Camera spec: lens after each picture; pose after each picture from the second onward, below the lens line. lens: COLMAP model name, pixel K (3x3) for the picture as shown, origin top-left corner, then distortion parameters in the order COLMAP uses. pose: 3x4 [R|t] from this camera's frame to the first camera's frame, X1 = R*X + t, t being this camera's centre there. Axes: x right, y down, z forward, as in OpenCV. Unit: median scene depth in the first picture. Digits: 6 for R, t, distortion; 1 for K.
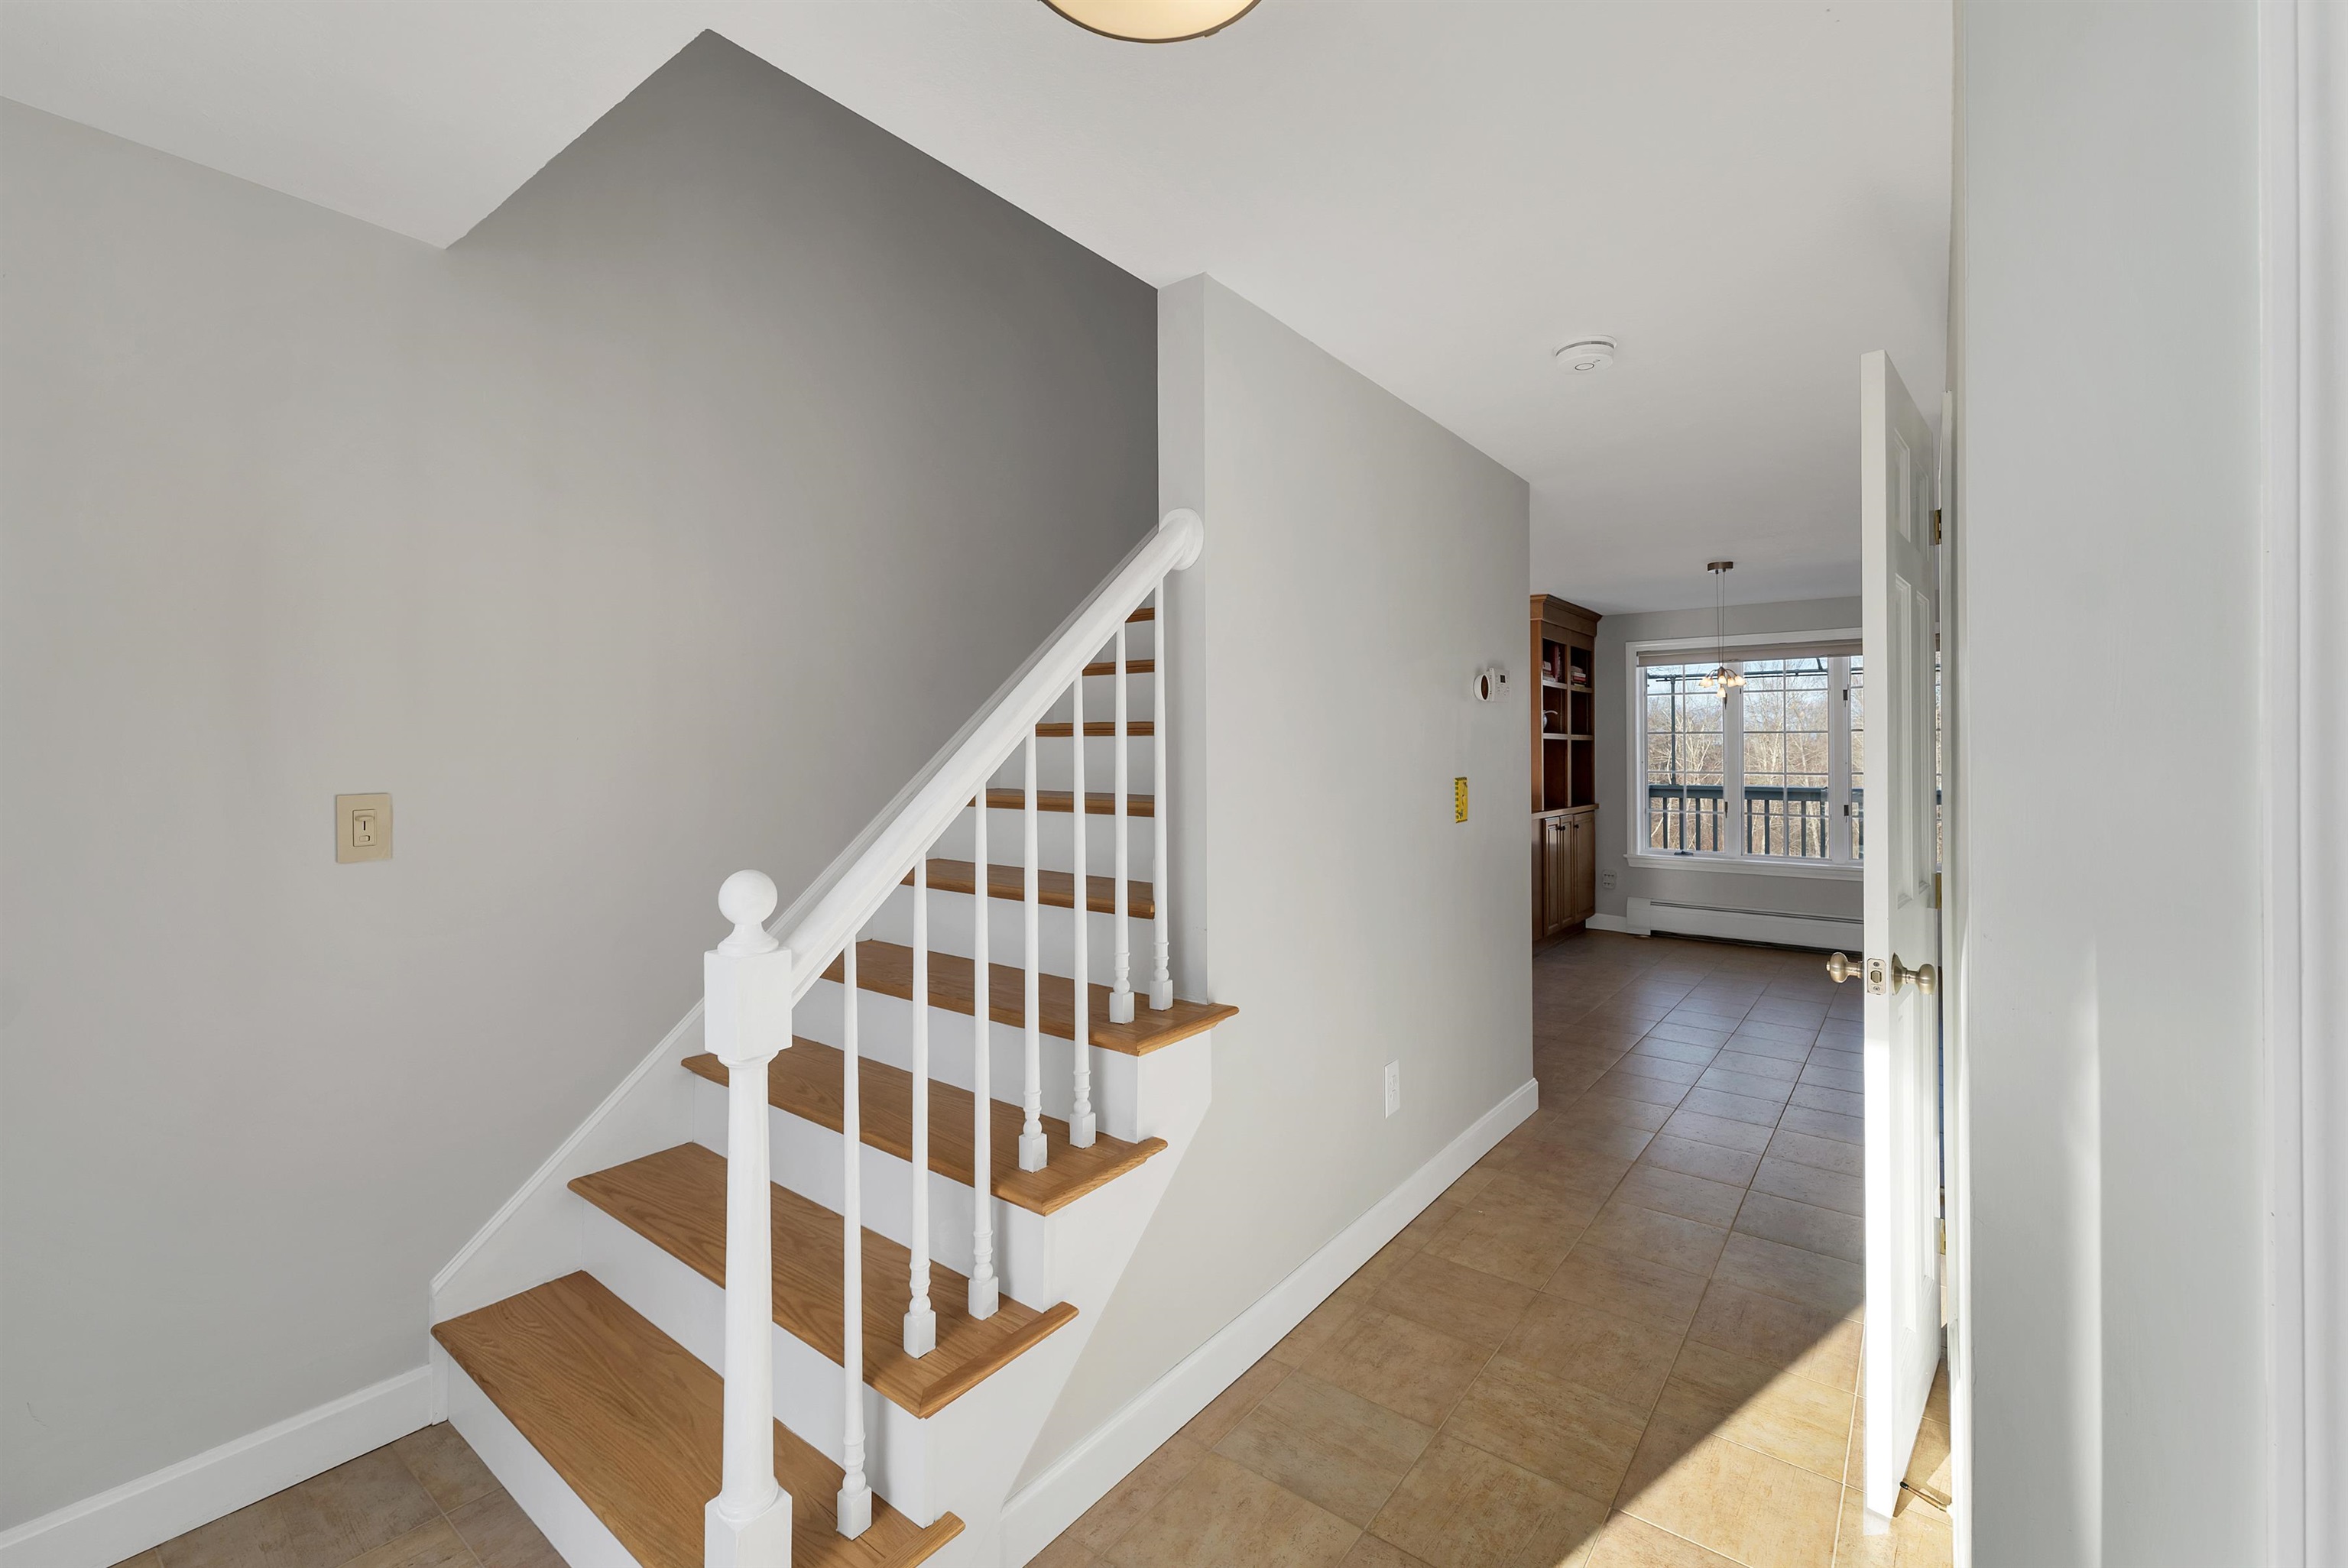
lens RADIAL K [[983.0, 0, 1172.1], [0, 983.0, 770.1], [0, 0, 1]] dist [0.004709, -0.000471]
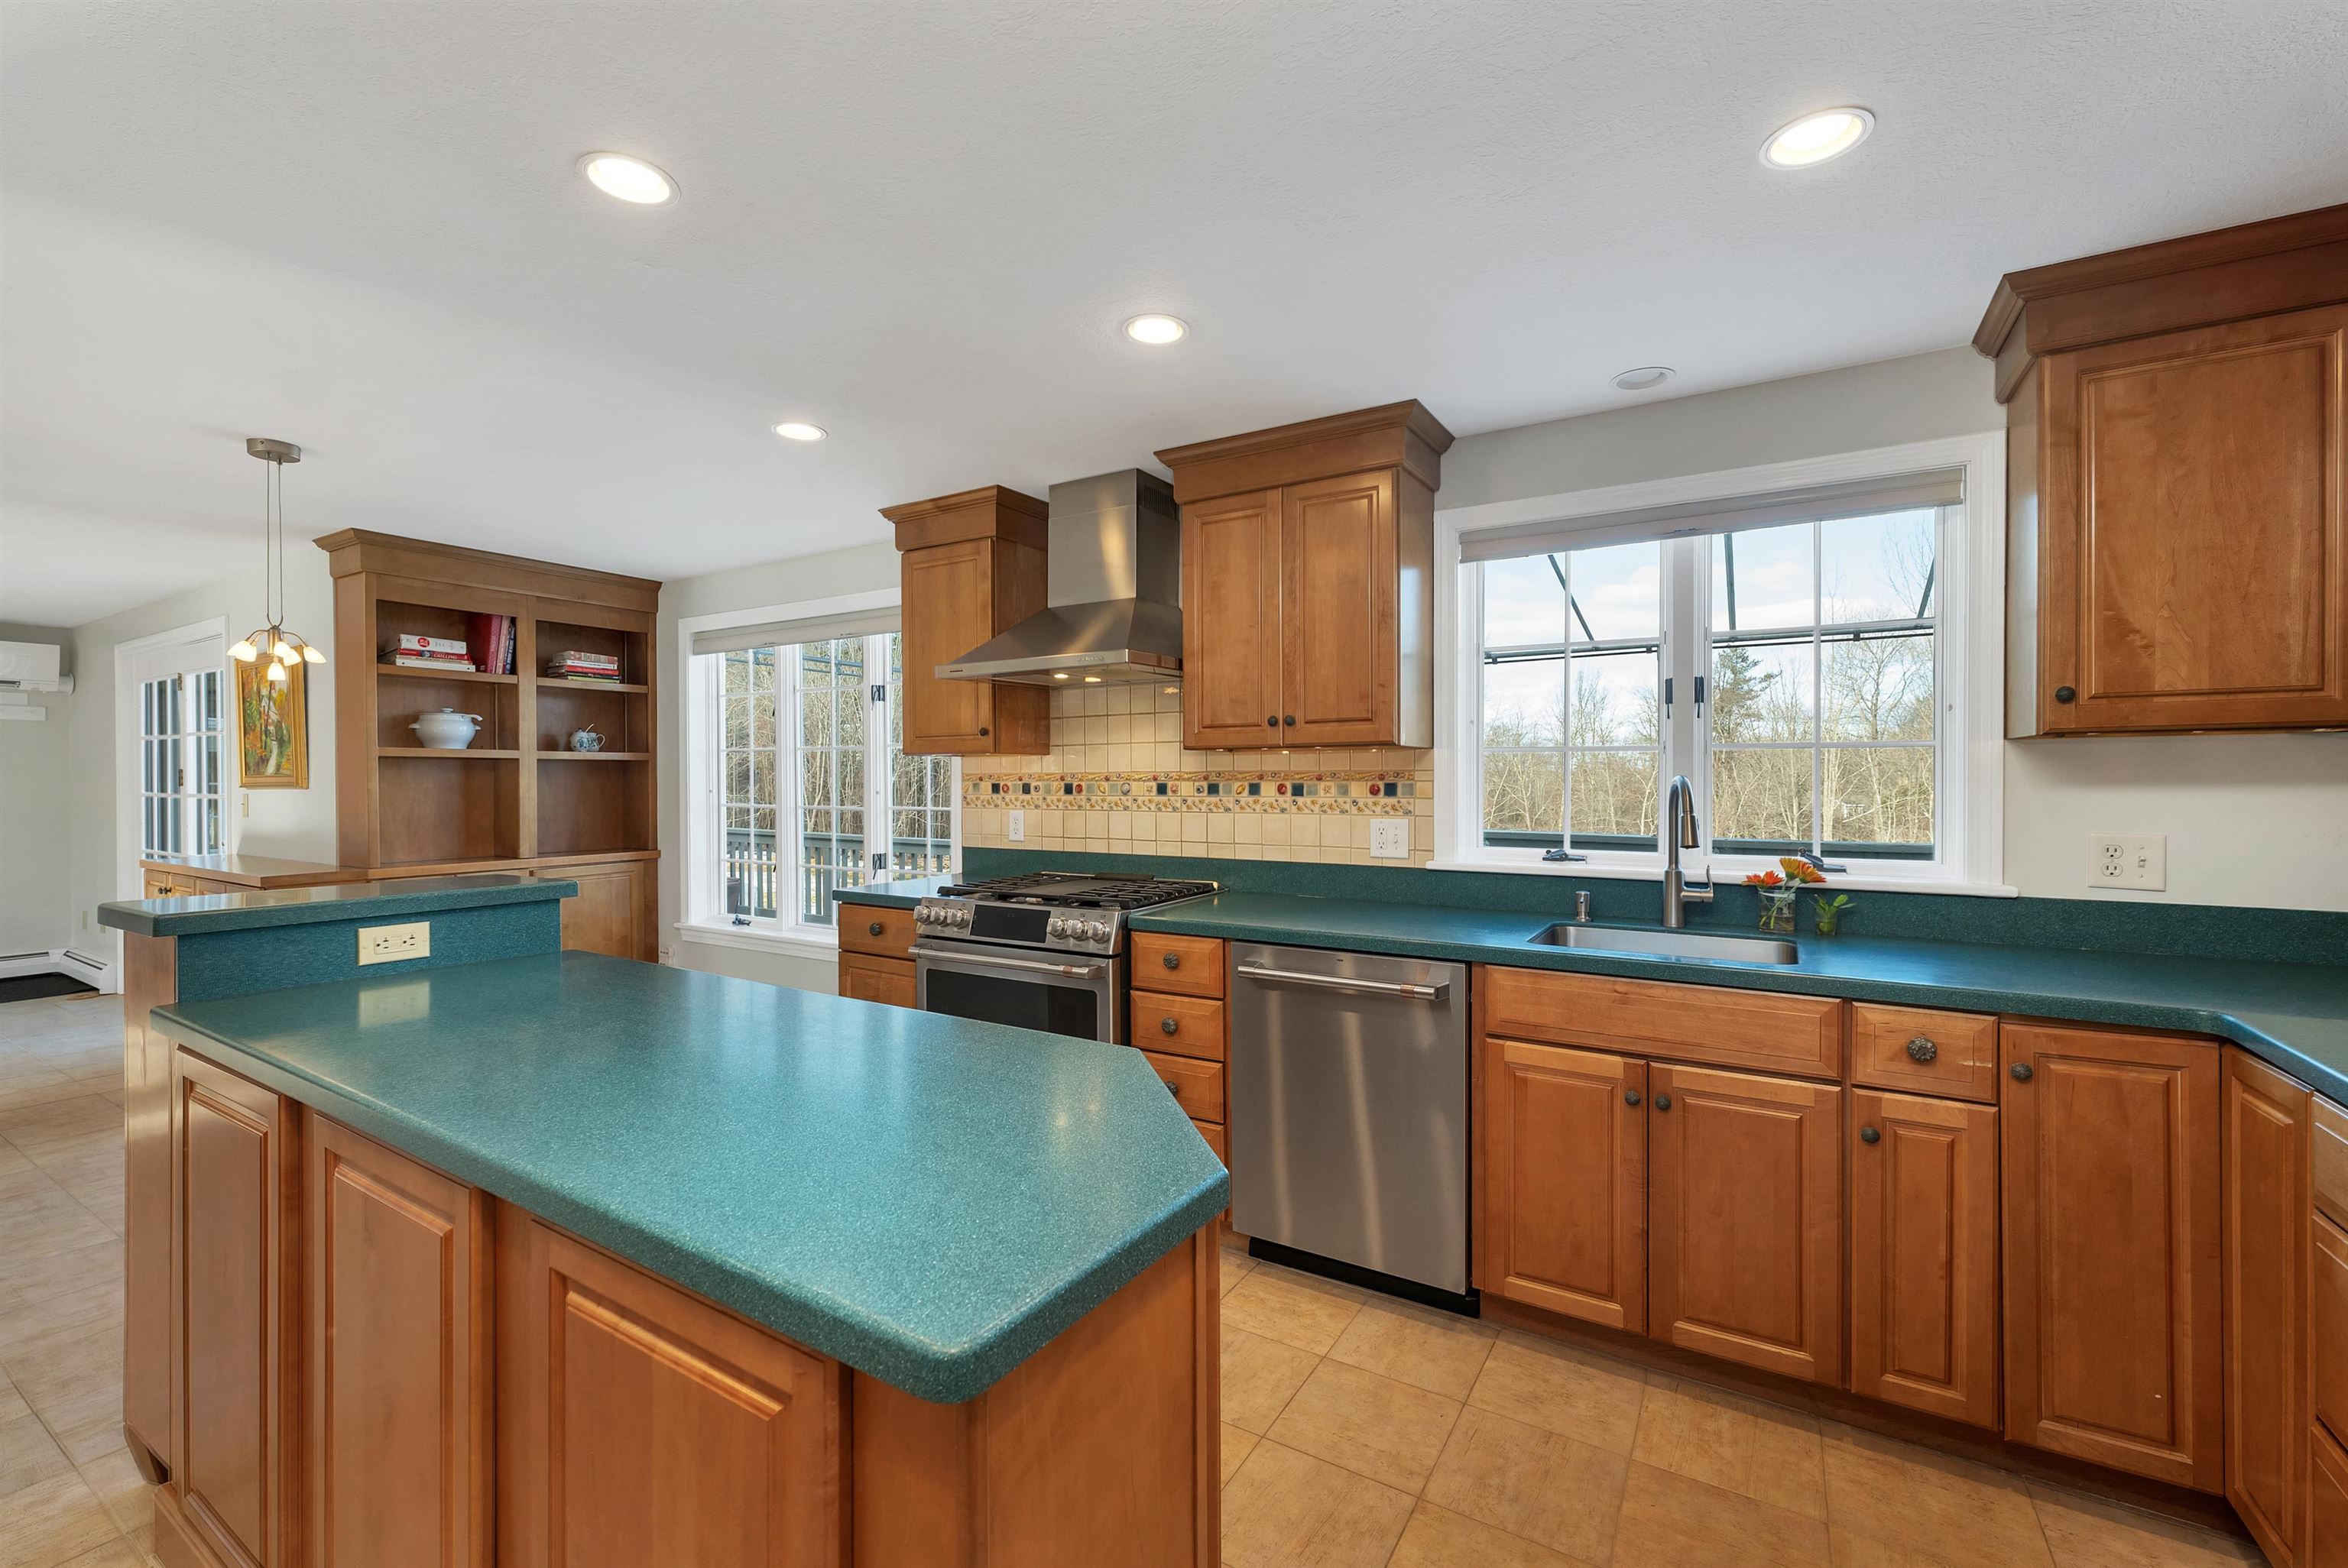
lens RADIAL K [[983.0, 0, 1179.2], [0, 983.0, 783.7], [0, 0, 1]] dist [0.004709, -0.000471]
pose [[0.994405, -0.002935, 0.105596, 0.752348], [0.002573, 0.999990, 0.003569, -0.014101], [-0.105605, -0.003278, 0.994403, 0.269730]]
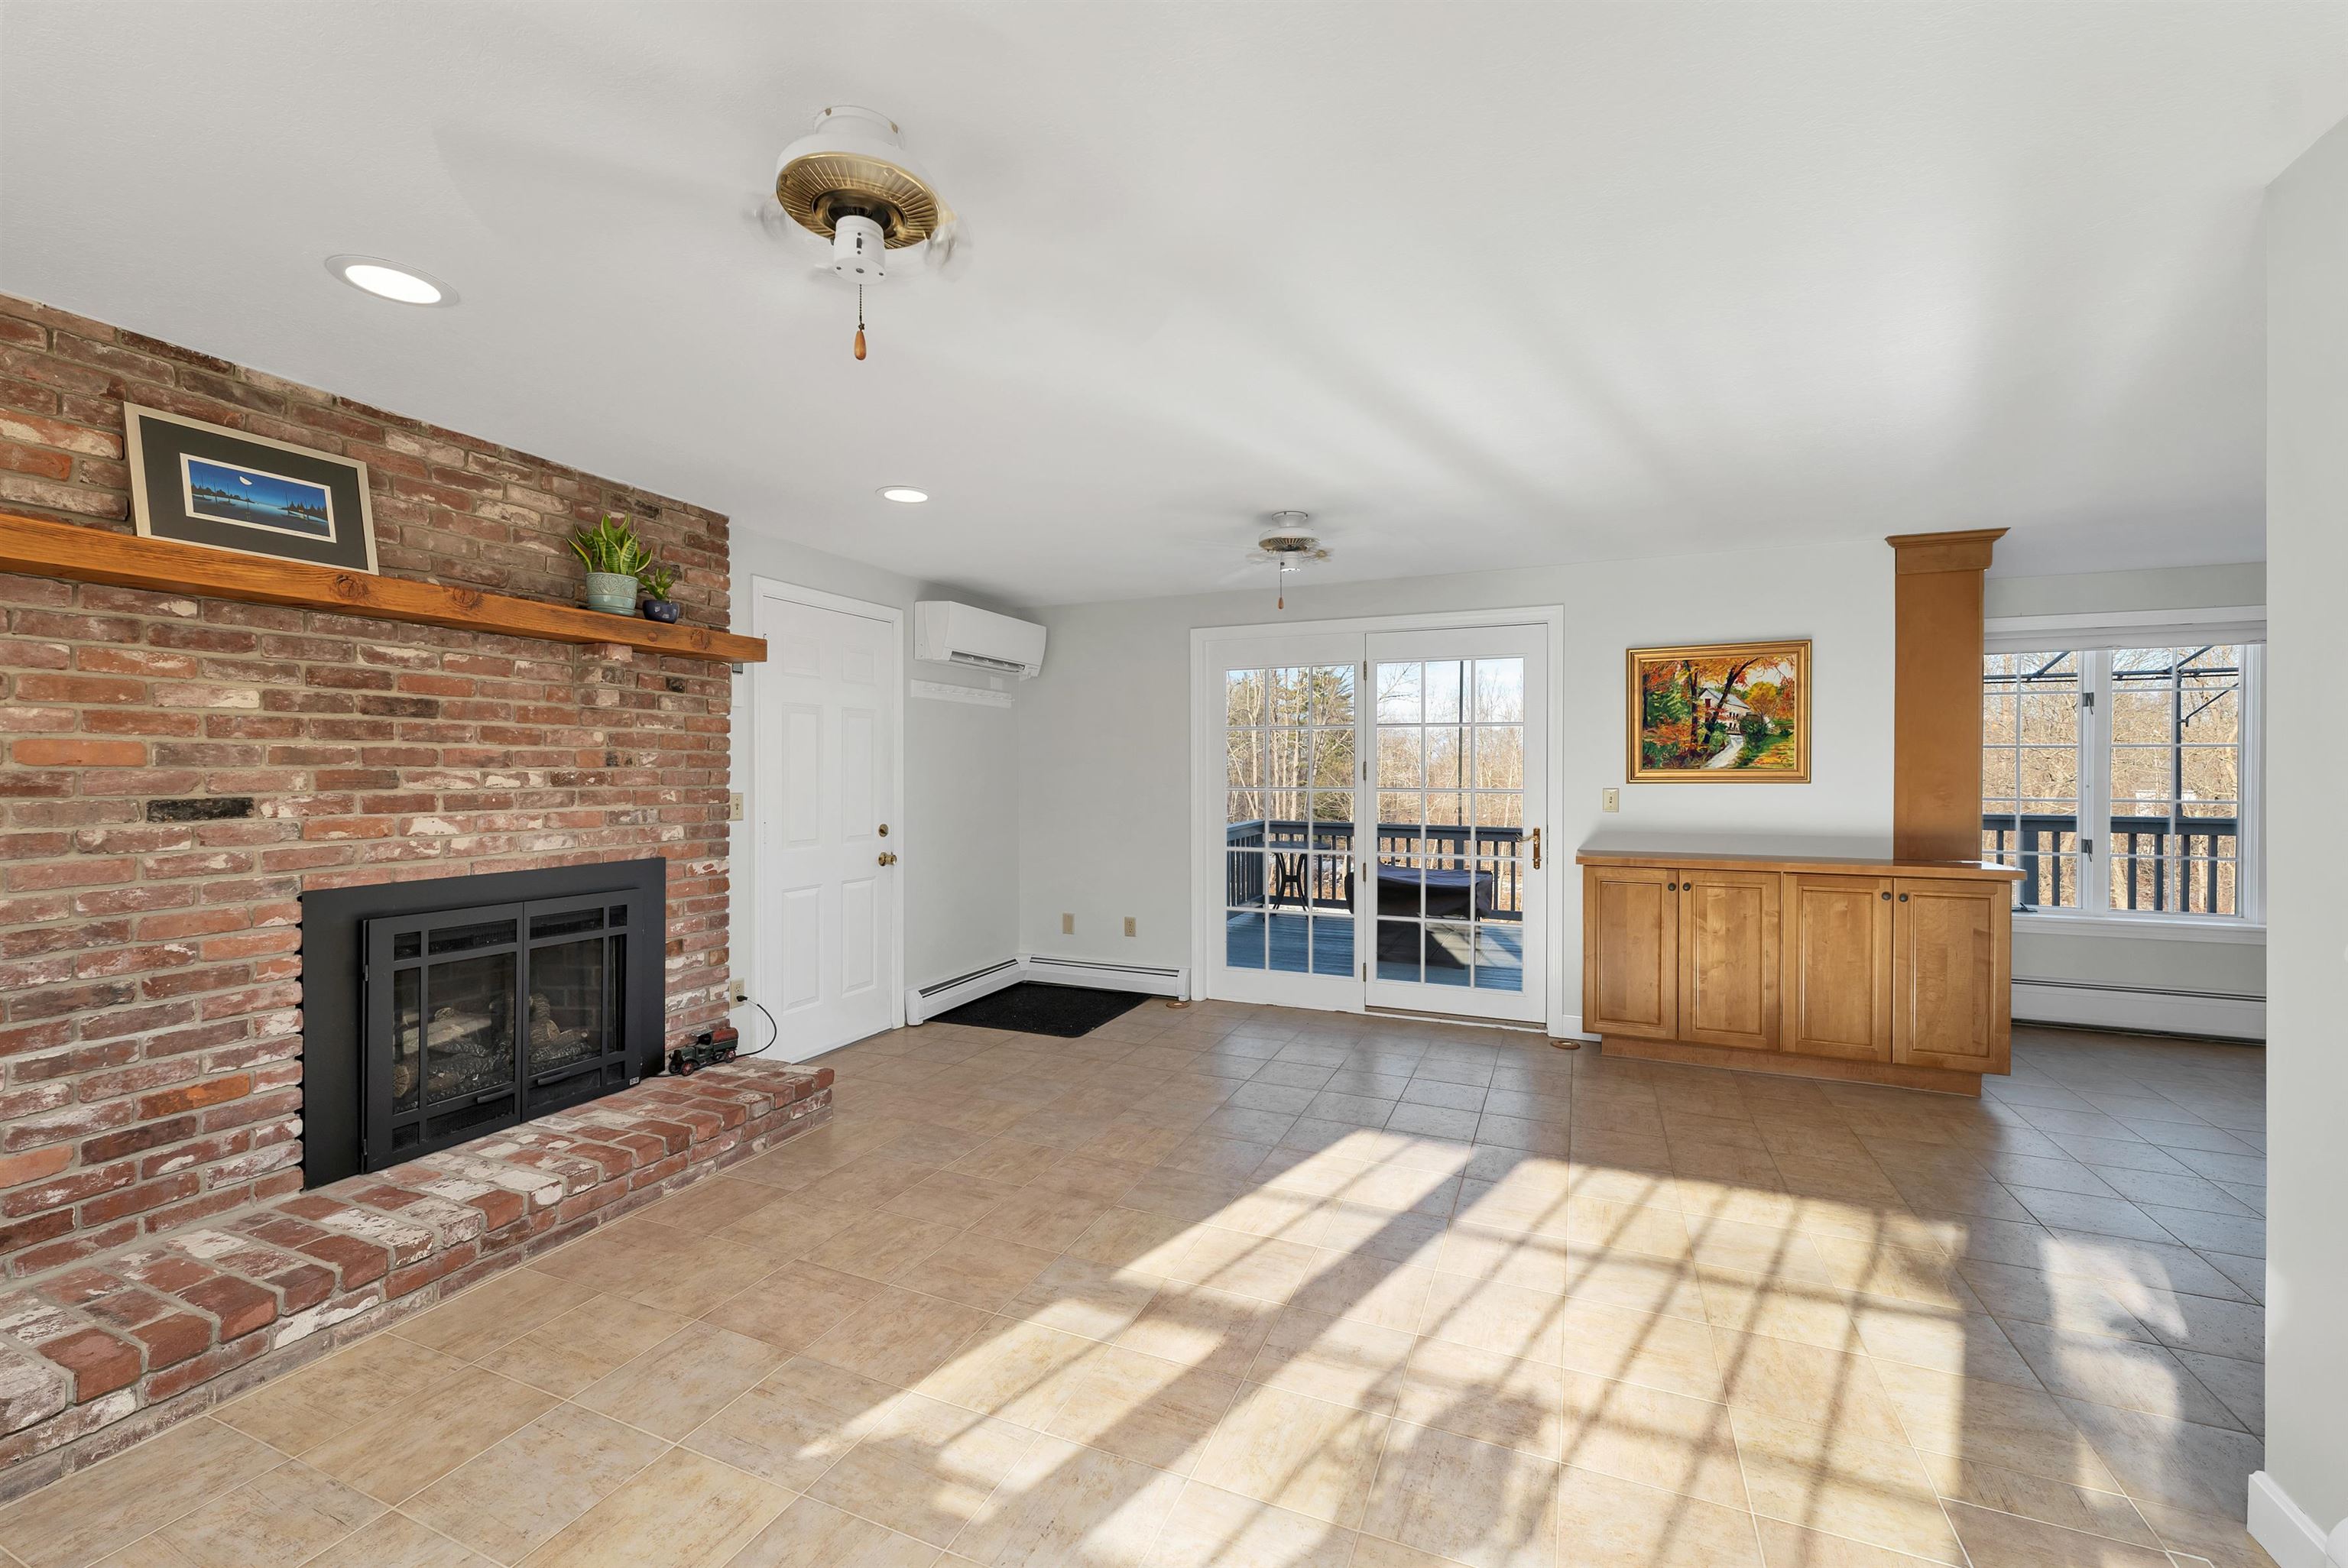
lens RADIAL K [[983.0, 0, 1161.8], [0, 983.0, 777.5], [0, 0, 1]] dist [0.004709, -0.000471]
pose [[0.965139, -0.001079, 0.261737, -0.293124], [-0.000547, 0.999981, 0.006141, -0.017191], [-0.261739, -0.006070, 0.965120, 0.455708]]
